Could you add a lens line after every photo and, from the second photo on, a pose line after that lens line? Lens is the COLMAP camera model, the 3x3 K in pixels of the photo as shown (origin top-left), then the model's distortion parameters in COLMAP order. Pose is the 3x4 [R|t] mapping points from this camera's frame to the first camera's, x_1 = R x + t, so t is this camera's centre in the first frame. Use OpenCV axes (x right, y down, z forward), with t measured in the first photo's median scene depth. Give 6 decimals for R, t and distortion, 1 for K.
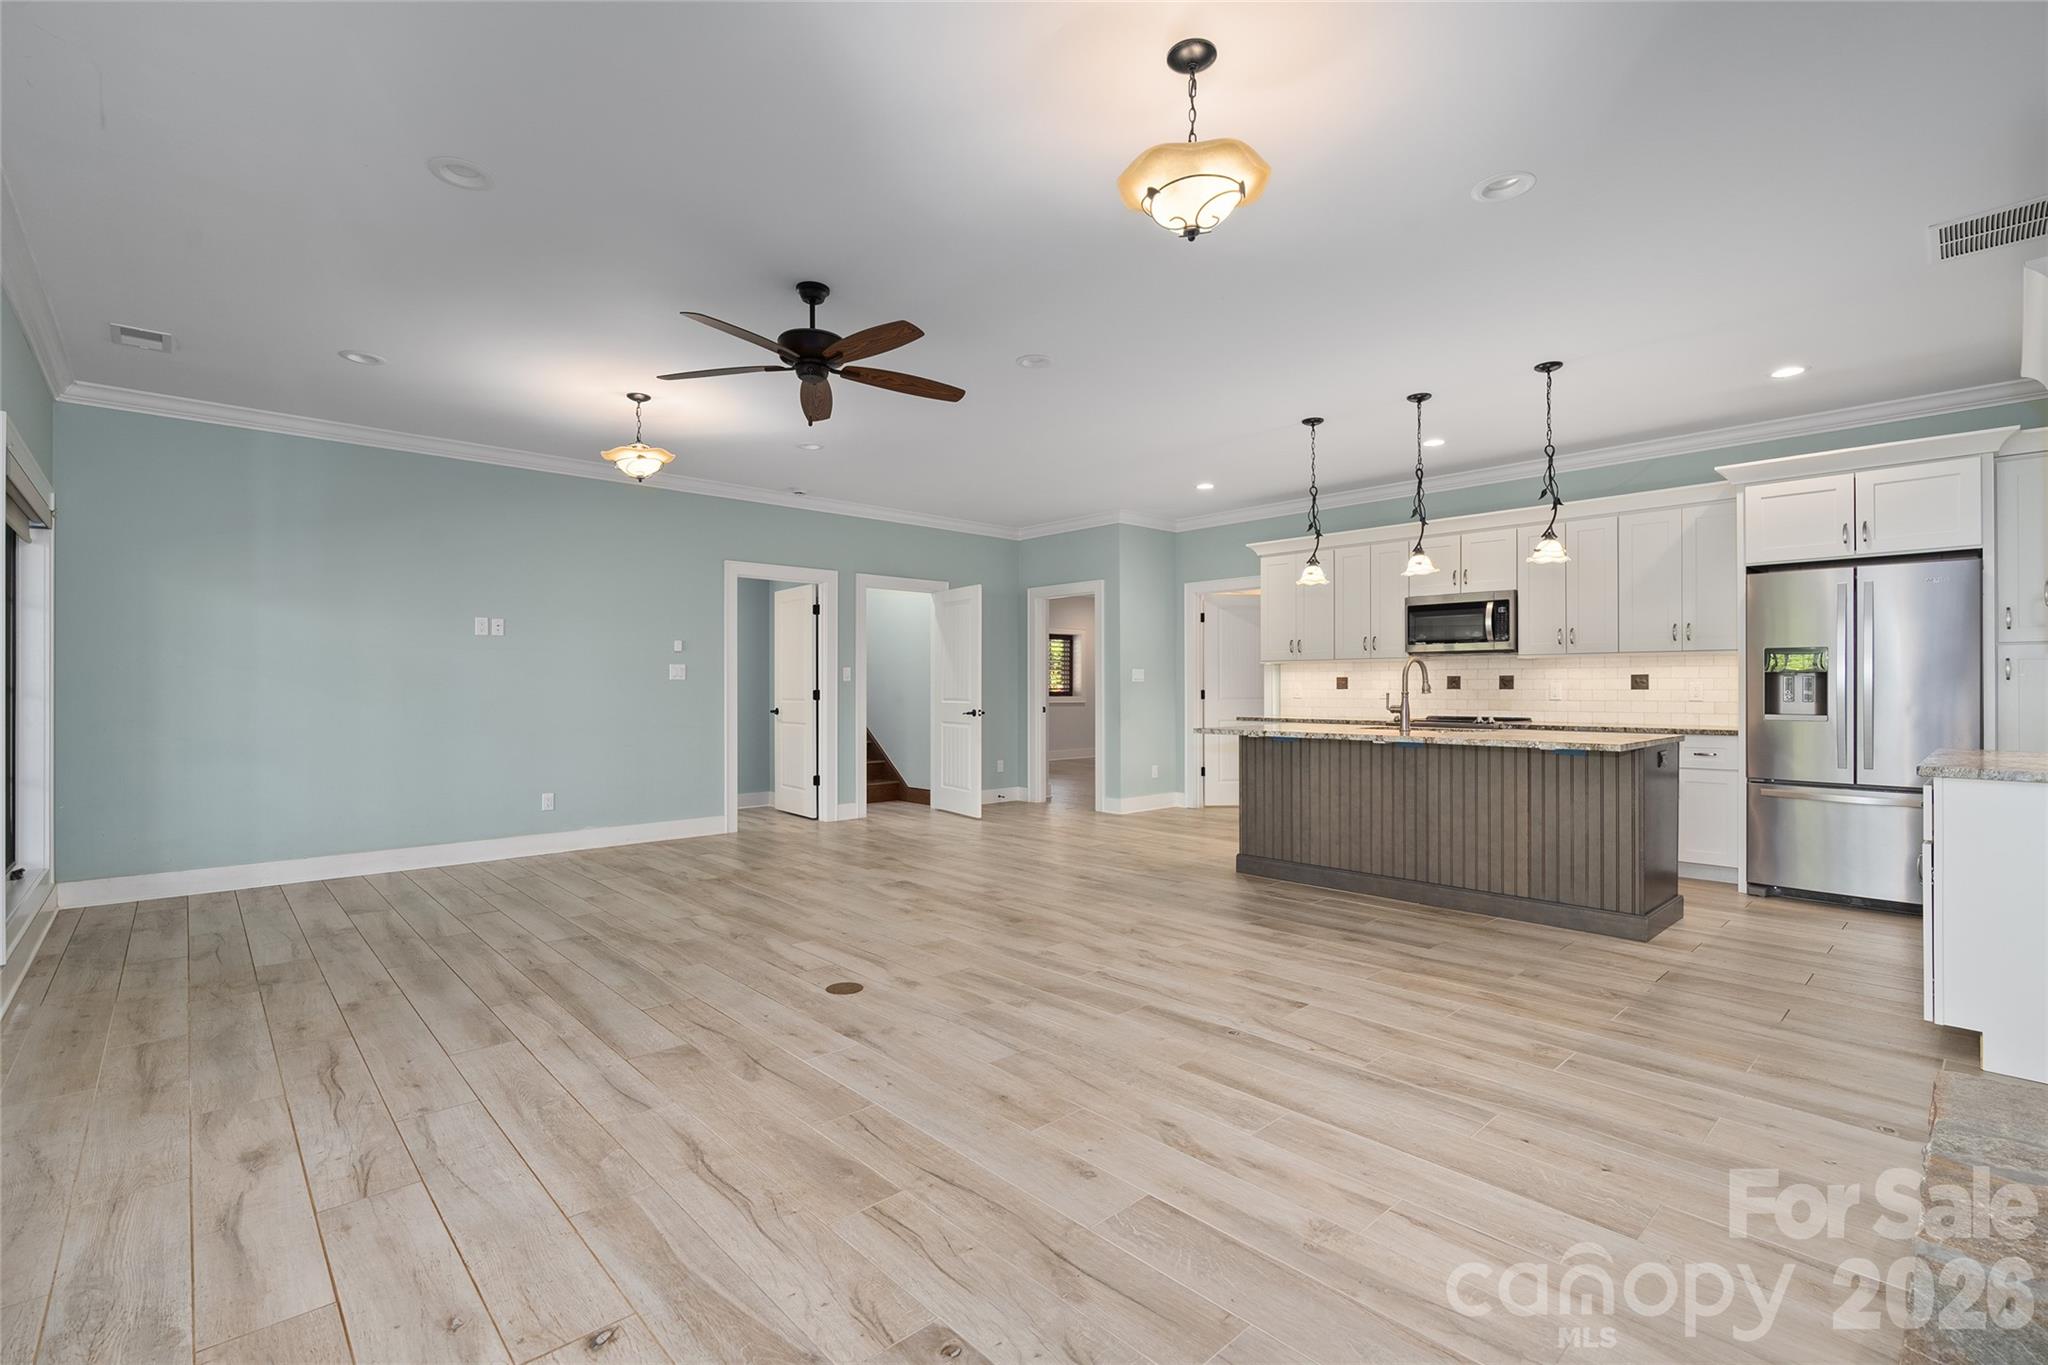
lens RADIAL K [[913.9, 0, 1024.0], [0, 913.9, 682.5], [0, 0, 1]] dist [-0.000449, 0.000293]
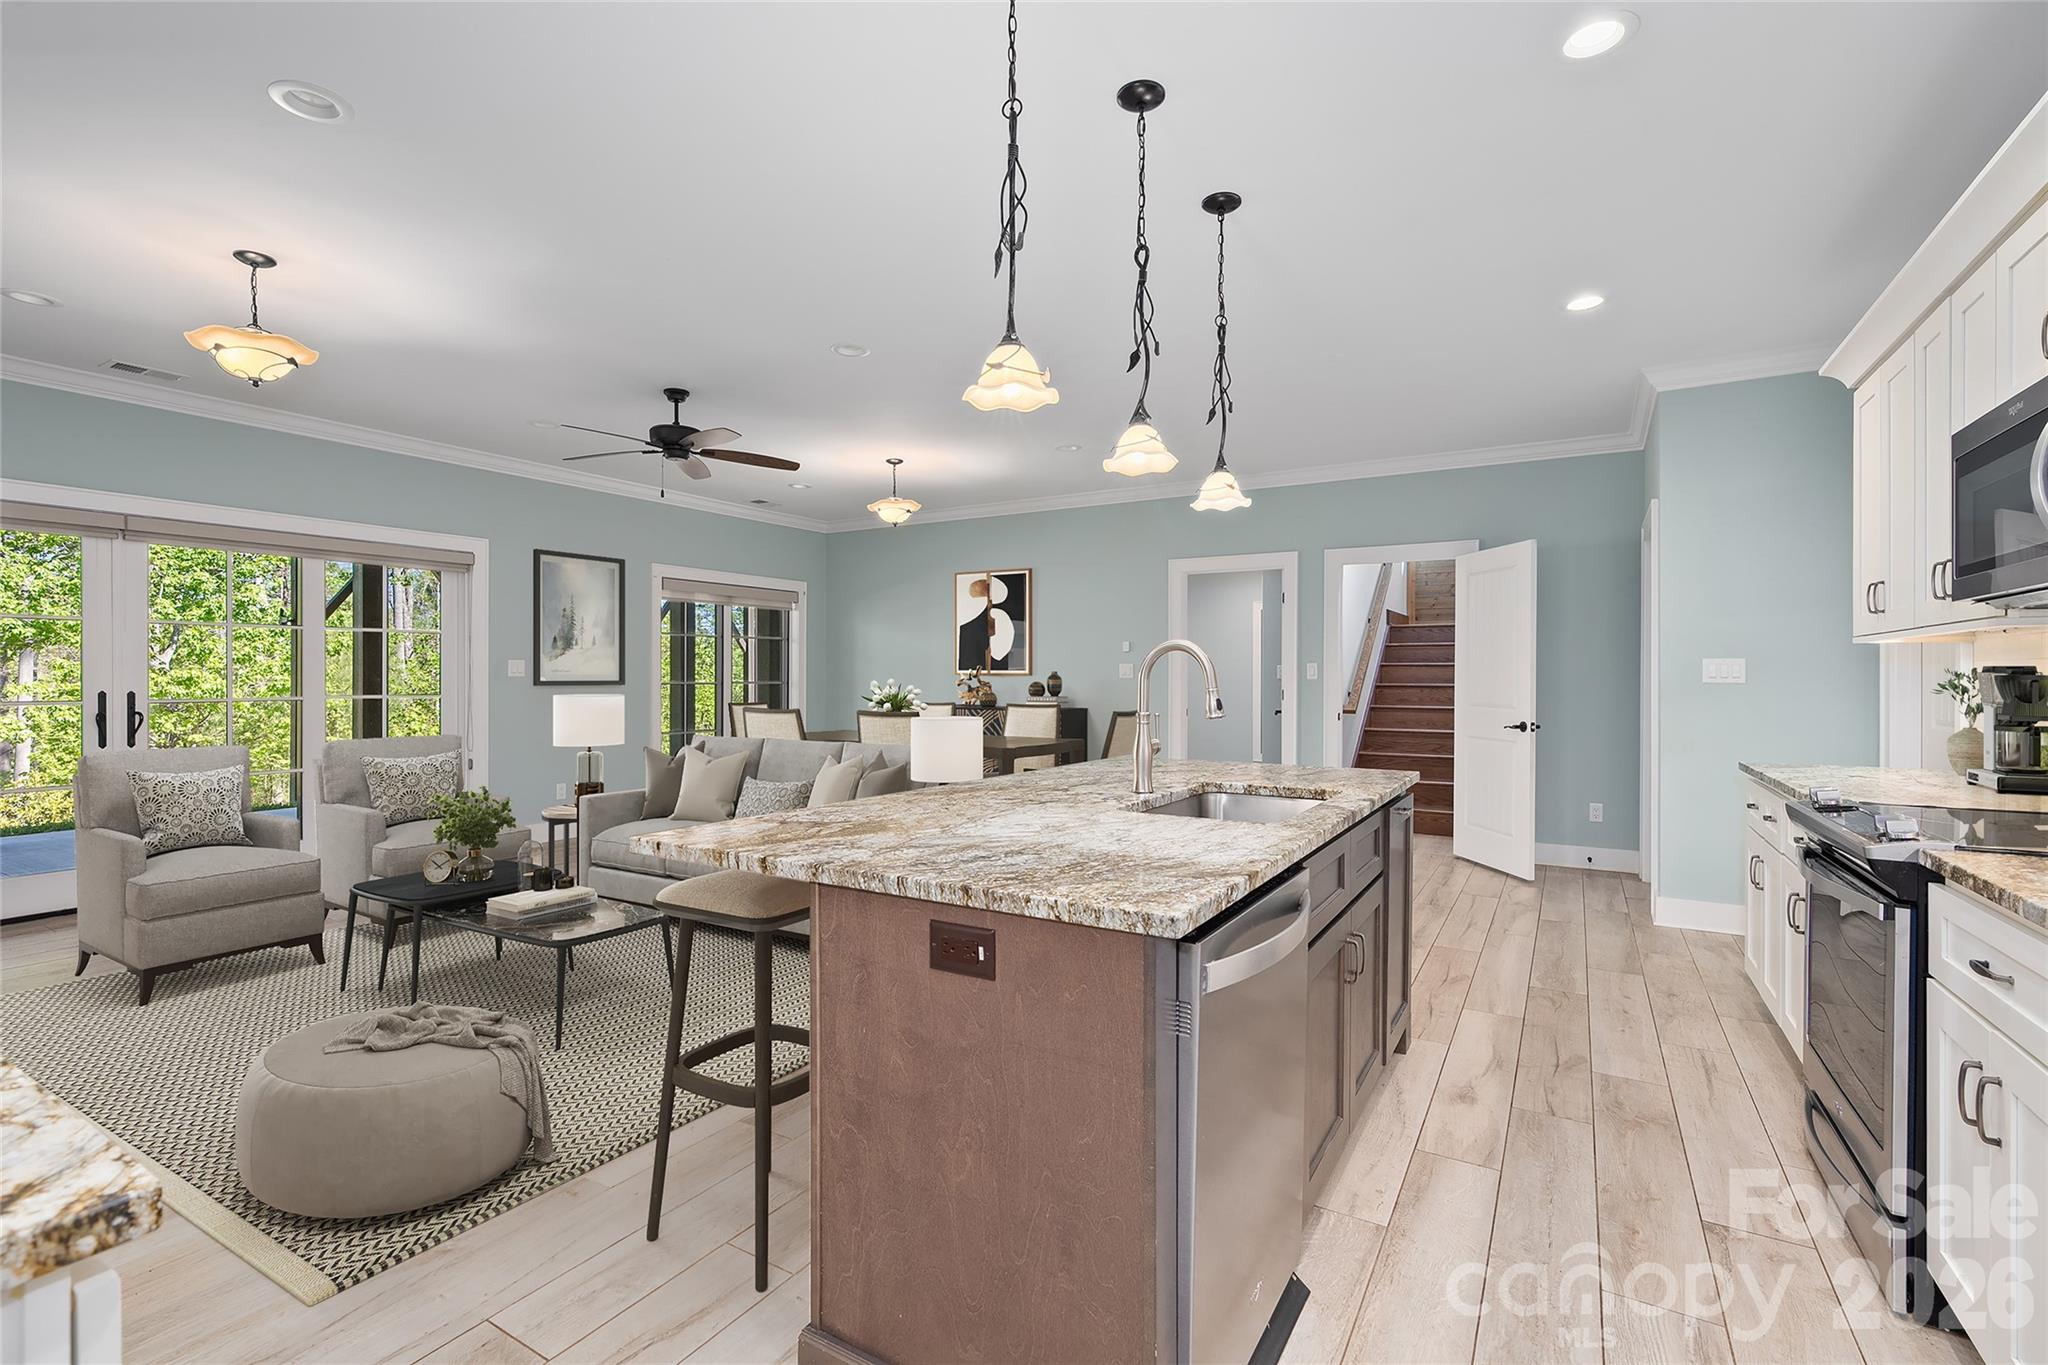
lens RADIAL K [[925.2, 0, 1024.0], [0, 925.2, 682.5], [0, 0, 1]] dist [0.000253, 0.000011]
pose [[0.286126, 0.010296, -0.958137, 0.951350], [0.005055, 0.999912, 0.012255, -0.017983], [0.958179, -0.008350, 0.286049, 0.863224]]
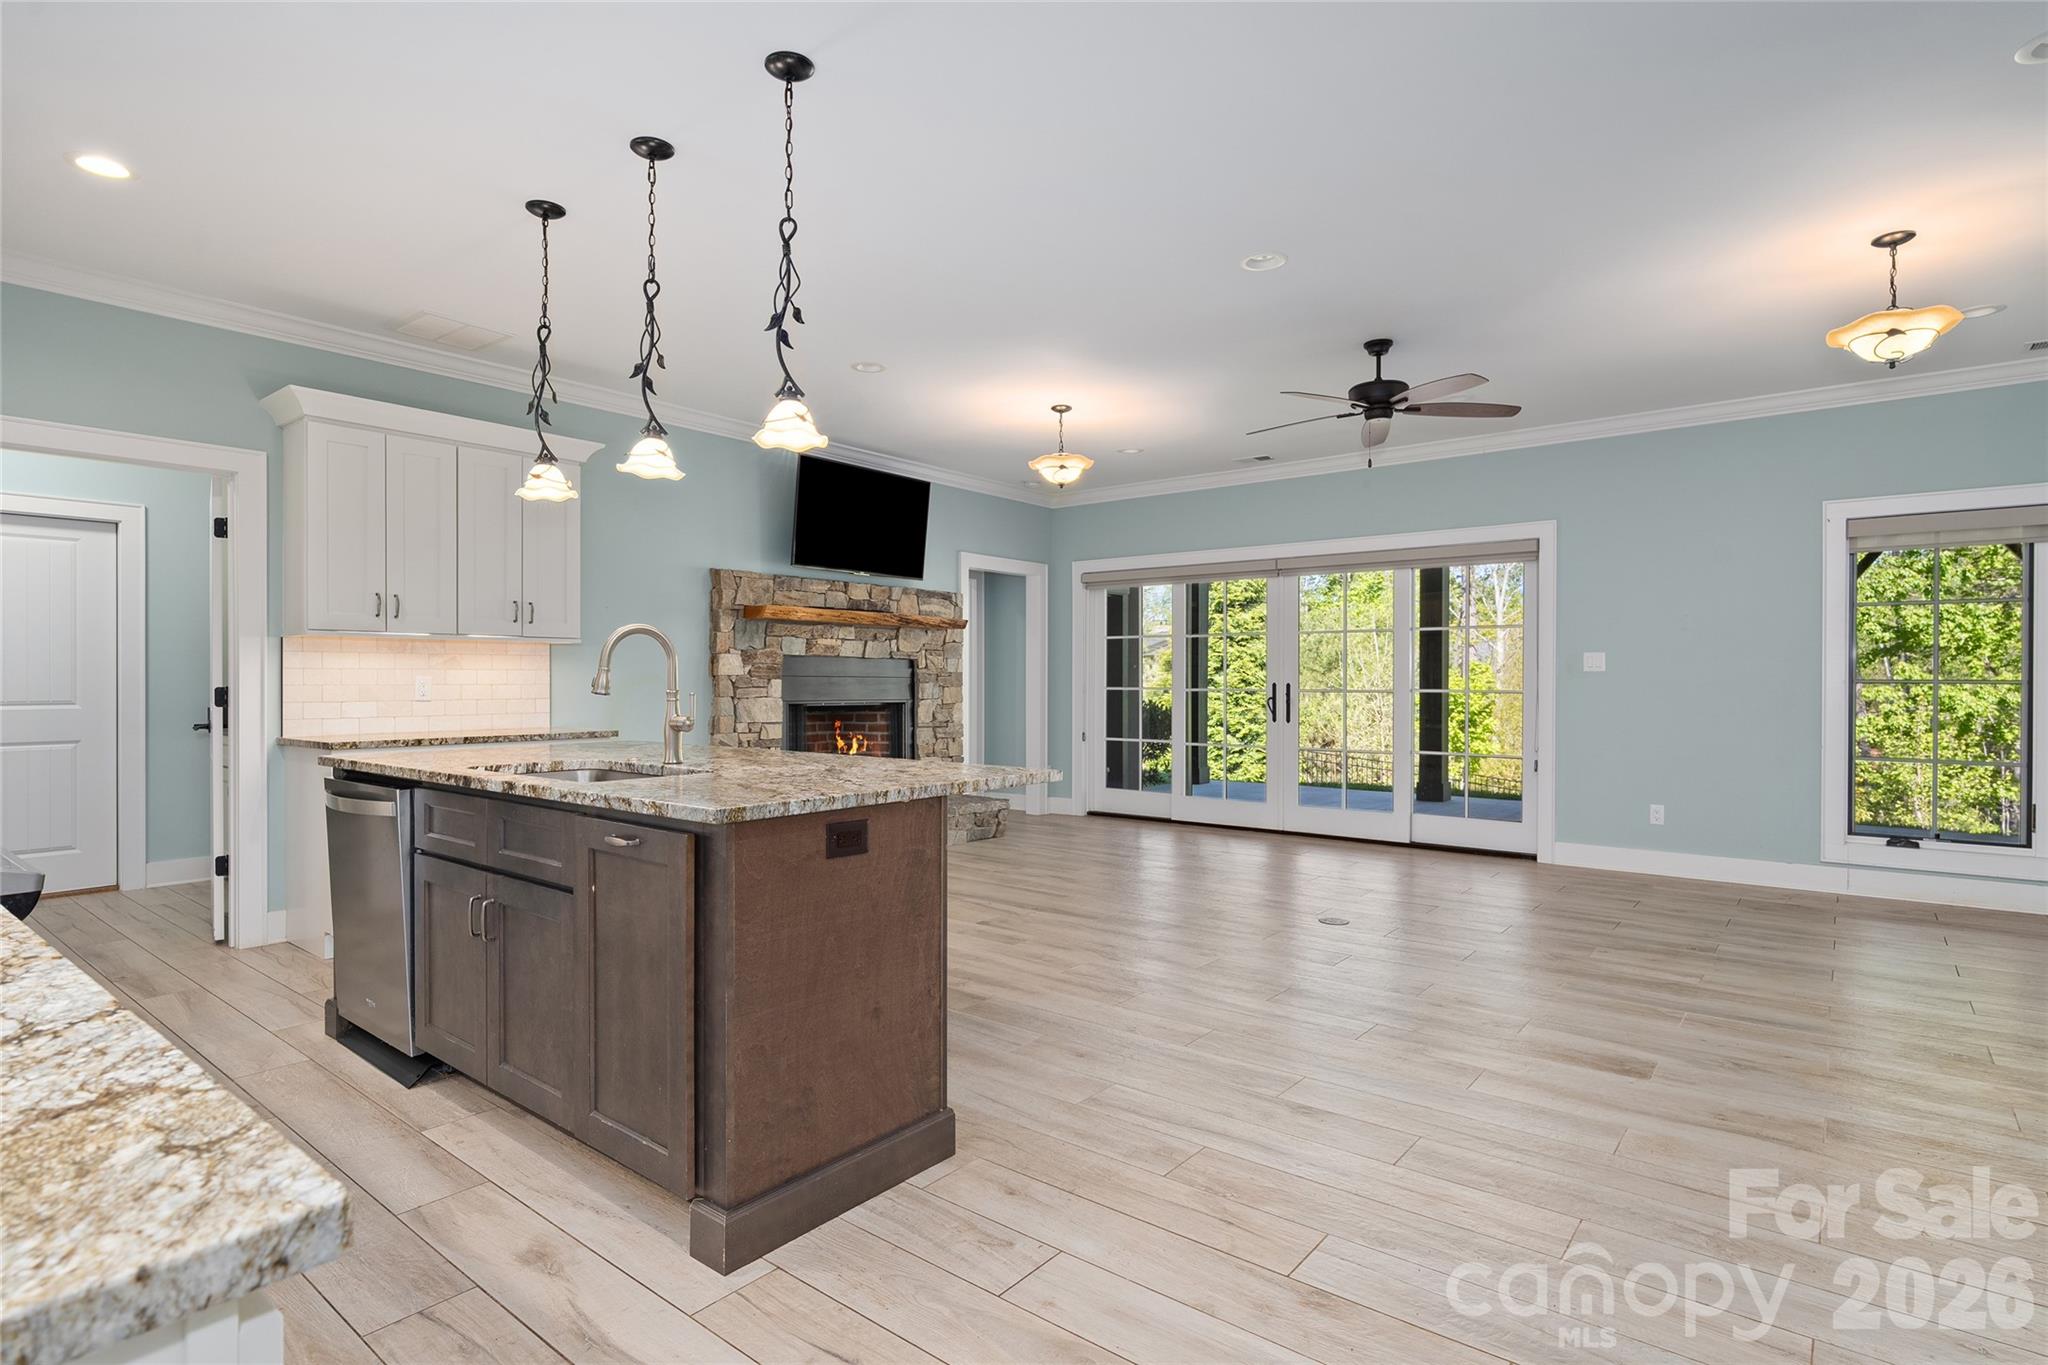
lens RADIAL K [[1044.6, 0, 1024.0], [0, 1044.6, 682.5], [0, 0, 1]] dist [-0.001794, -0.000215]
pose [[-0.989155, 0.000971, -0.146872, 0.328849], [0.001997, 0.999975, -0.006834, 0.009584], [0.146862, -0.007053, -0.989132, 1.776739]]
